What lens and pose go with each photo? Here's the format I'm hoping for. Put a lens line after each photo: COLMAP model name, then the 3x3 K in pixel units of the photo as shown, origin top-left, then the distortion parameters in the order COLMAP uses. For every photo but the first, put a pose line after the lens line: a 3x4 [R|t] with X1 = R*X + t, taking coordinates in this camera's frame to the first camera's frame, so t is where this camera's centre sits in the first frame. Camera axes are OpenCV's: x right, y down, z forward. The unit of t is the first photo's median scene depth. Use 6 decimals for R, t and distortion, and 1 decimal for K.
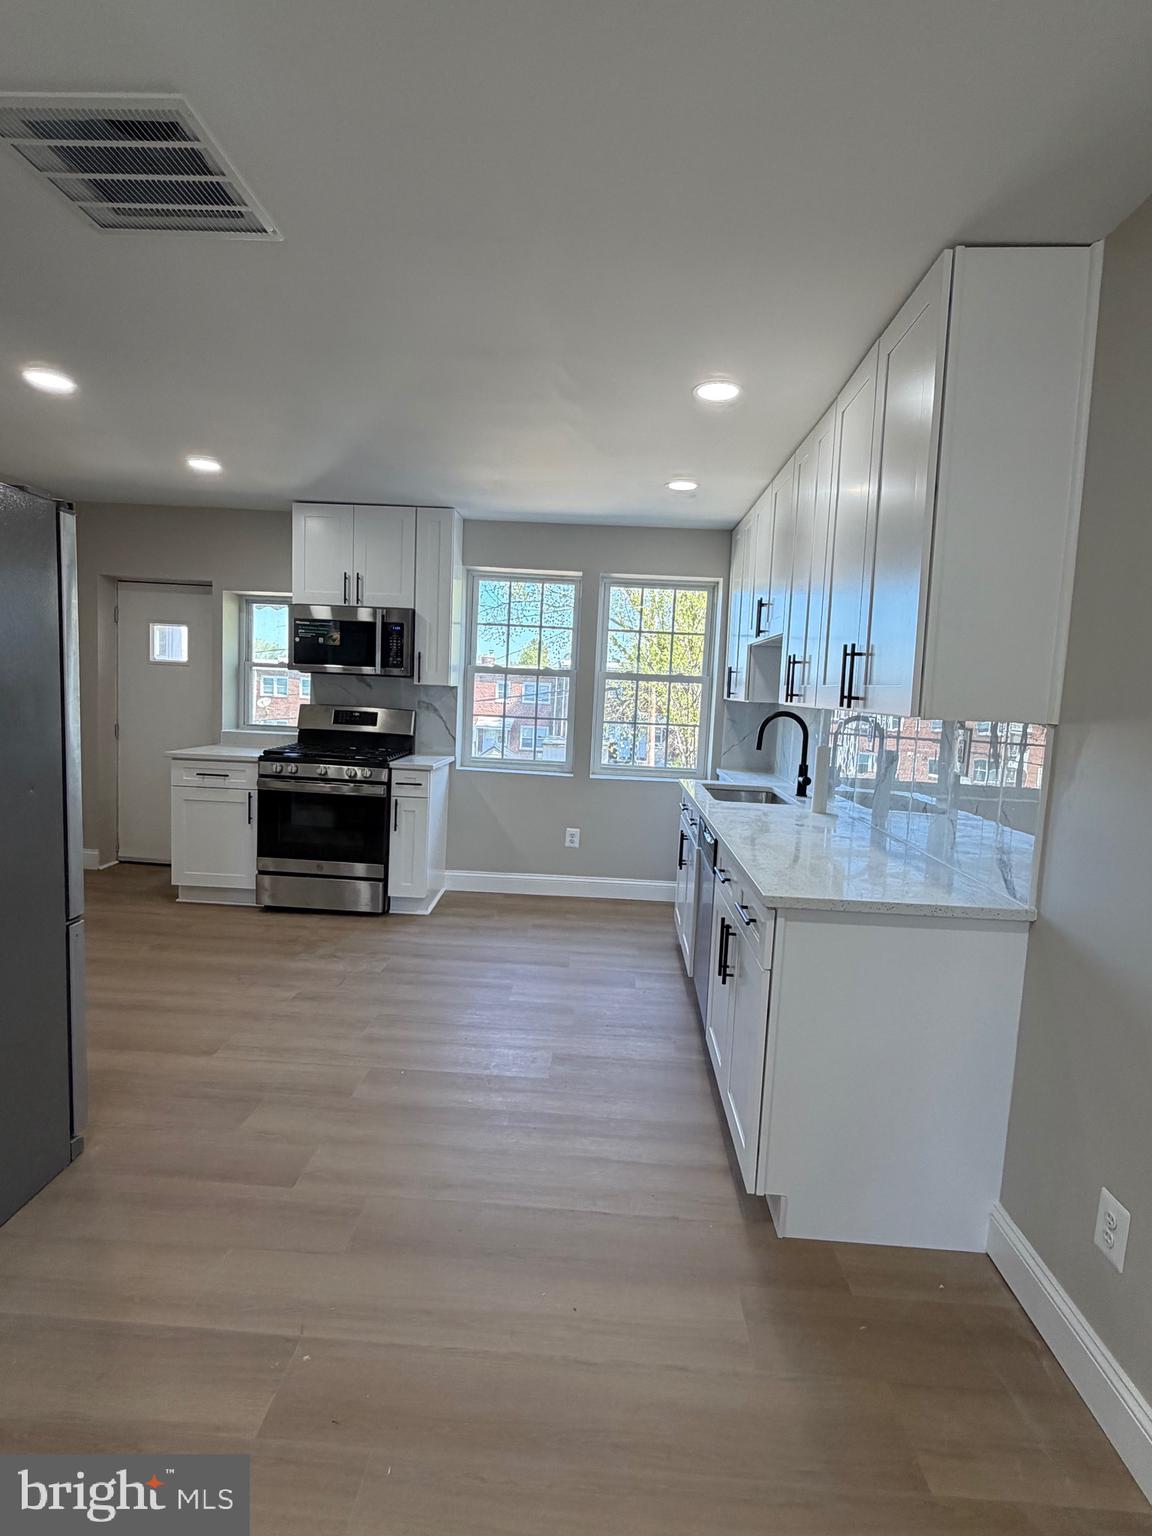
lens RADIAL K [[778.9, 0, 581.5], [0, 778.9, 763.0], [0, 0, 1]] dist [0.000345, 0.000223]
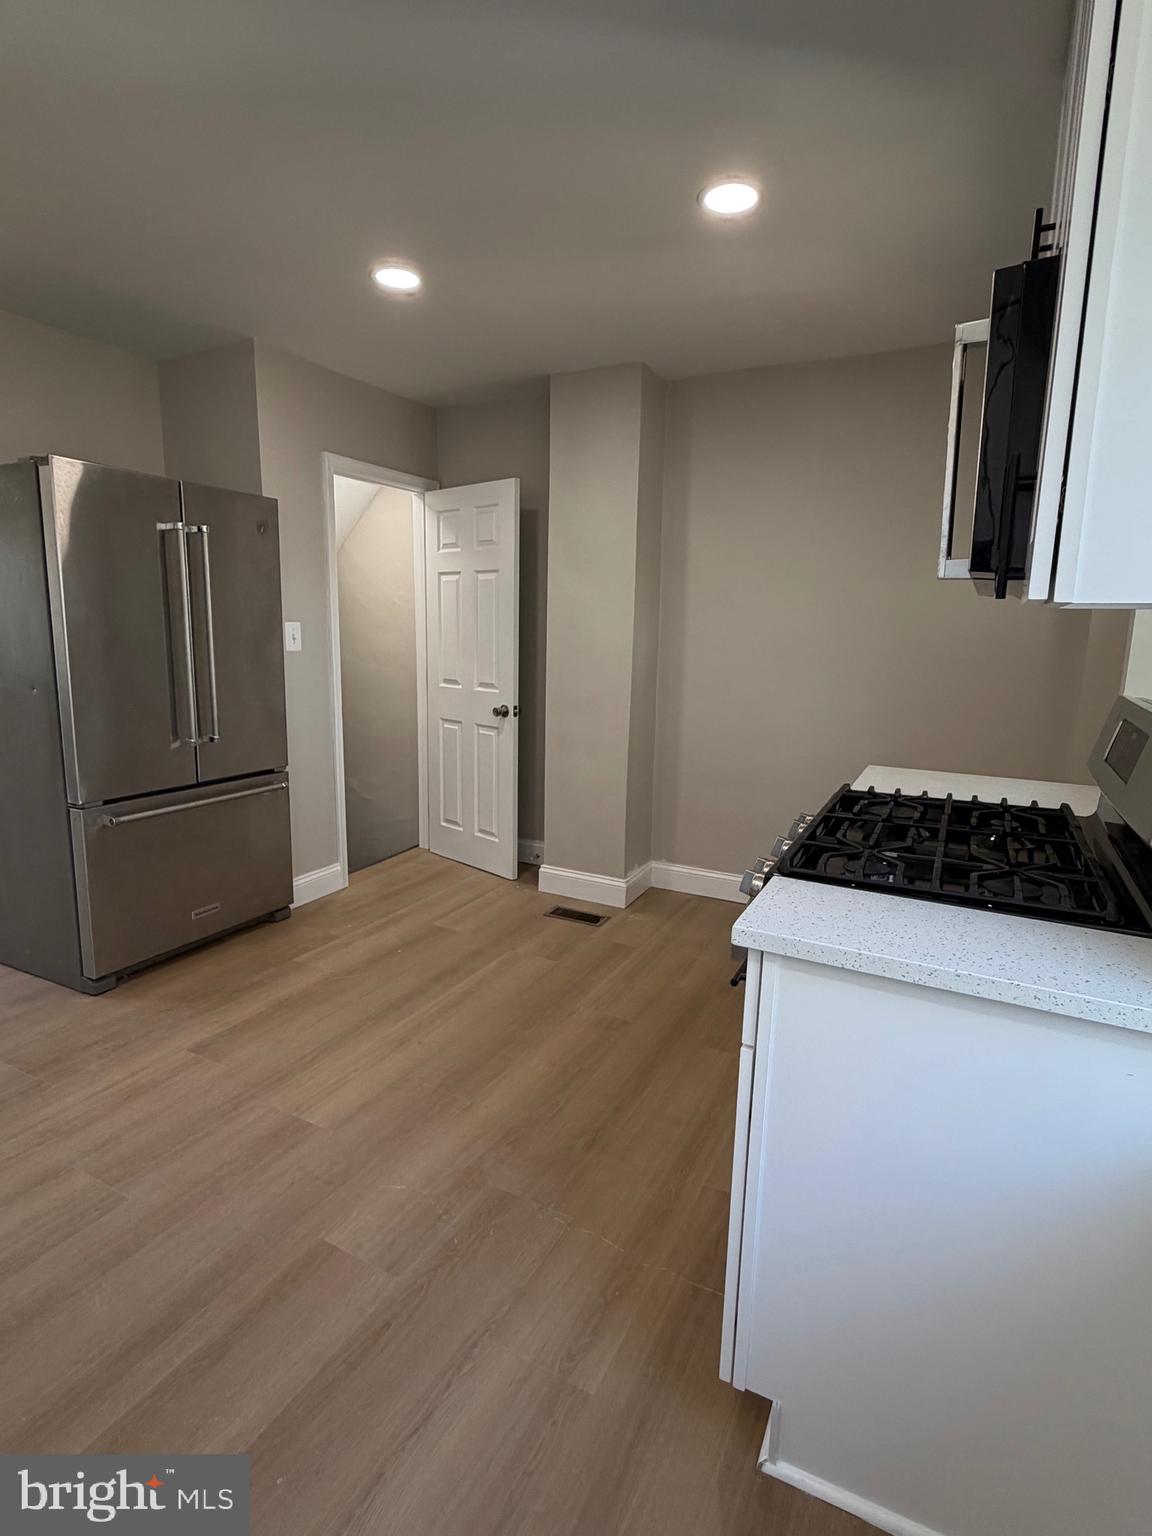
lens RADIAL K [[778.9, 0, 581.5], [0, 778.9, 763.0], [0, 0, 1]] dist [0.000345, 0.000223]
pose [[-0.433813, 0.100704, -0.895357, 0.049911], [-0.126788, 0.977023, 0.171320, -0.091345], [0.892038, 0.187841, -0.411078, 1.129426]]
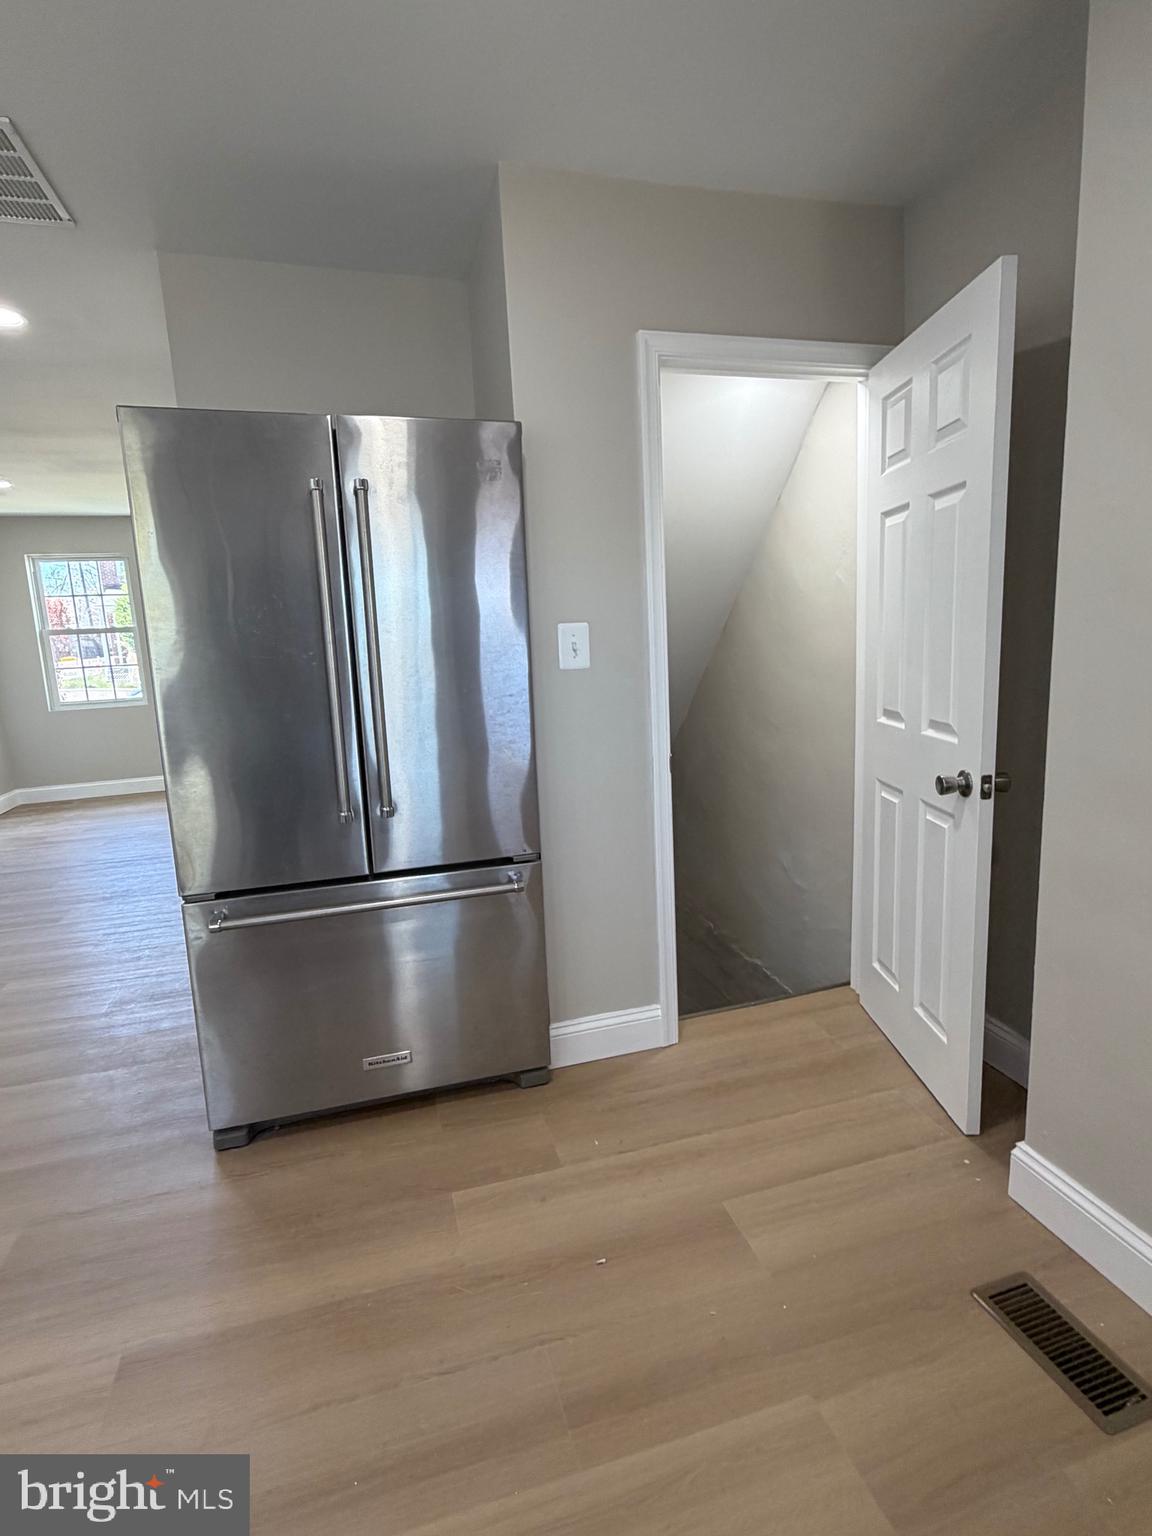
lens RADIAL K [[778.9, 0, 581.5], [0, 778.9, 763.0], [0, 0, 1]] dist [0.000345, 0.000223]
pose [[-0.951710, 0.042056, -0.304103, -0.418348], [-0.032822, 0.970955, 0.236999, -0.088890], [0.305237, 0.235536, -0.922688, 0.986759]]
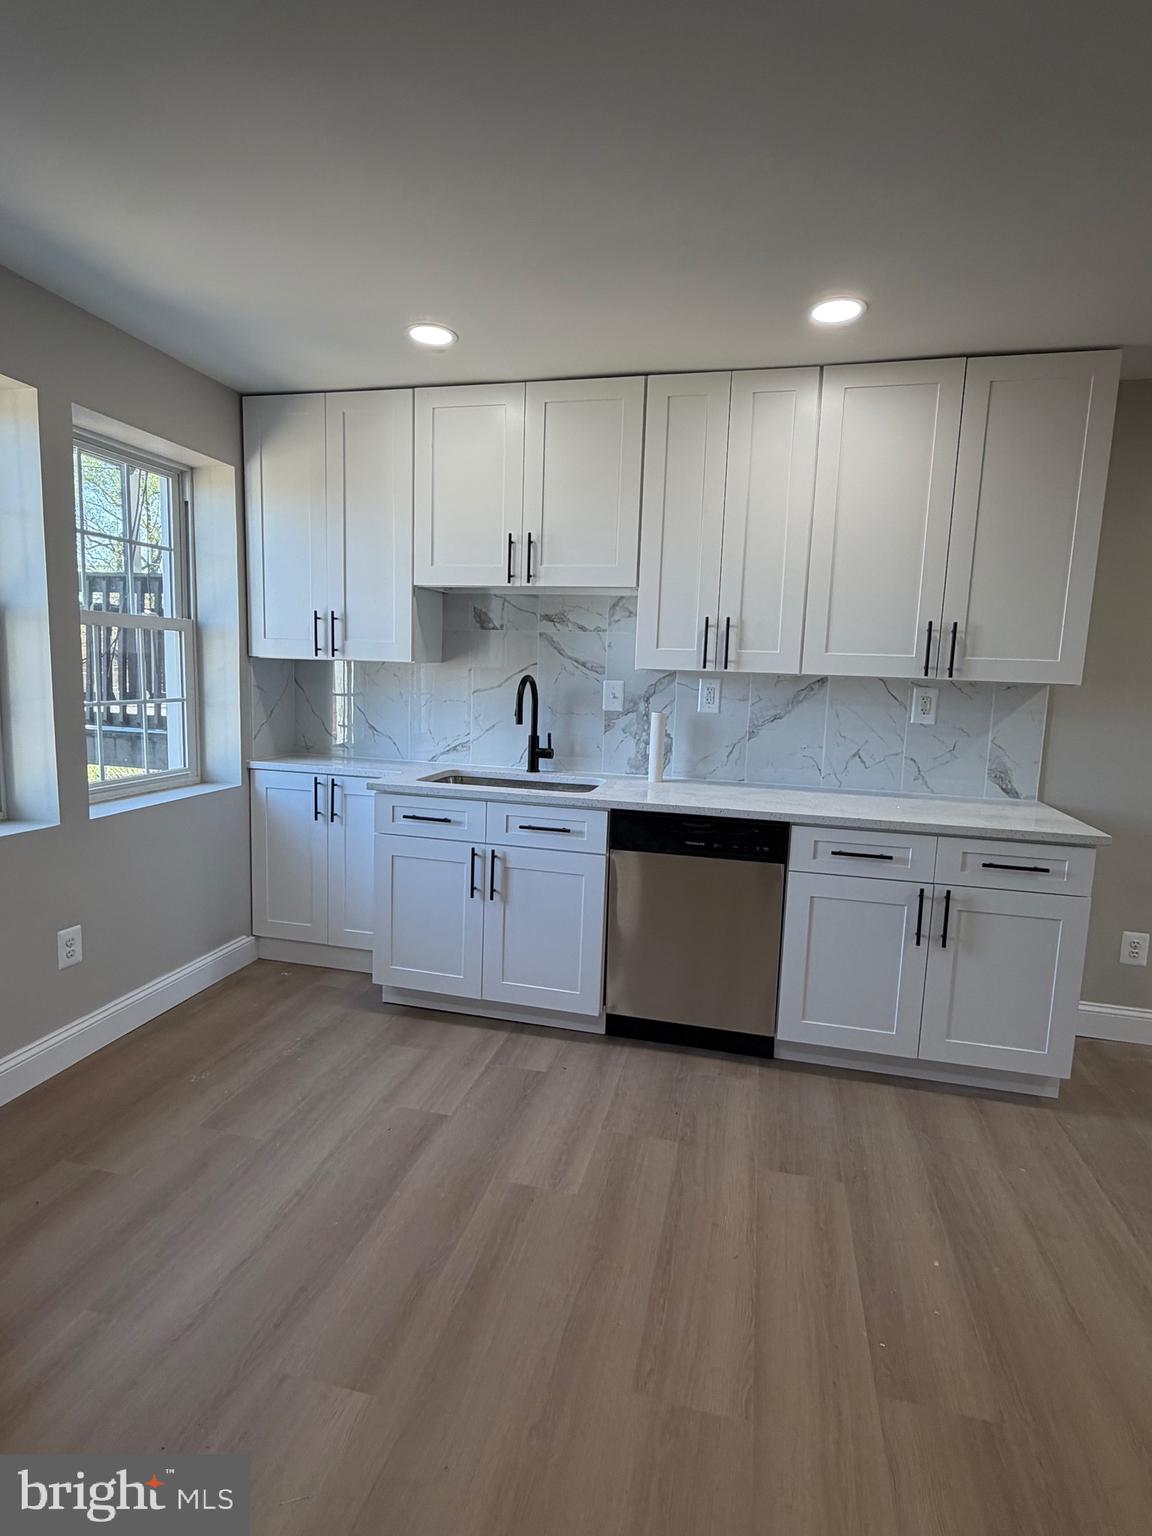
lens RADIAL K [[778.9, 0, 581.5], [0, 778.9, 763.0], [0, 0, 1]] dist [0.000345, 0.000223]
pose [[0.193159, -0.162462, 0.967624, -0.505792], [0.068722, 0.986014, 0.151831, -0.089119], [-0.978758, 0.037169, 0.201623, 0.714785]]
